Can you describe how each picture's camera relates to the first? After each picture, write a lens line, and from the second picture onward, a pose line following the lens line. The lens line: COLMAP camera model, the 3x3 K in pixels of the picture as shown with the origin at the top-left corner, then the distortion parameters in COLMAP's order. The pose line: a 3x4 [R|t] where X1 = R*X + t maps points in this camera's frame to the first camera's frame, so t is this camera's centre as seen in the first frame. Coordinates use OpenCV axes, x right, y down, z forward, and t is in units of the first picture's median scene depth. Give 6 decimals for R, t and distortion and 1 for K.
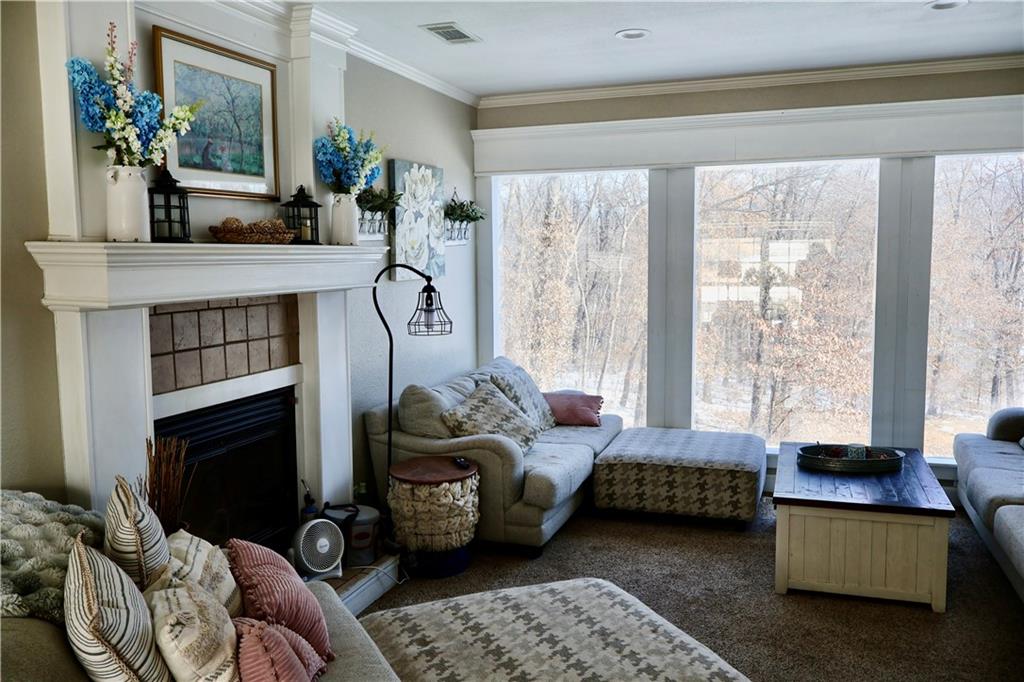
lens RADIAL K [[847.0, 0, 512.0], [0, 847.0, 341.0], [0, 0, 1]] dist [-0.007639, 0.010011]
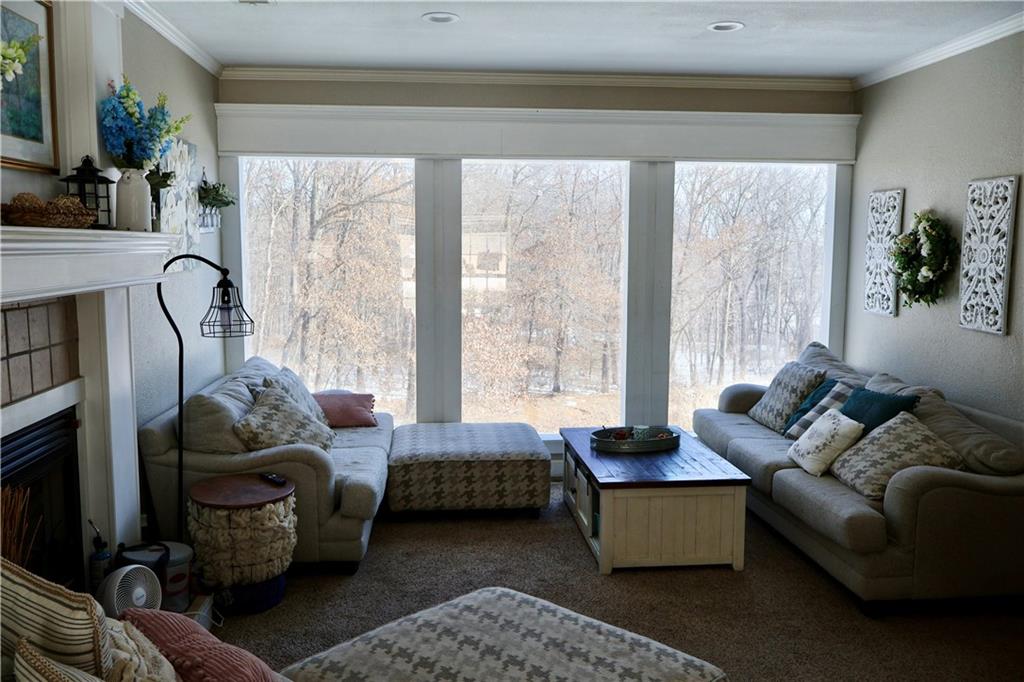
lens RADIAL K [[847.0, 0, 512.0], [0, 847.0, 341.0], [0, 0, 1]] dist [-0.007639, 0.010011]
pose [[0.910375, -0.031788, 0.412561, -0.200905], [0.027027, 0.999484, 0.017373, -0.010129], [-0.412900, -0.004666, 0.910764, 0.092239]]
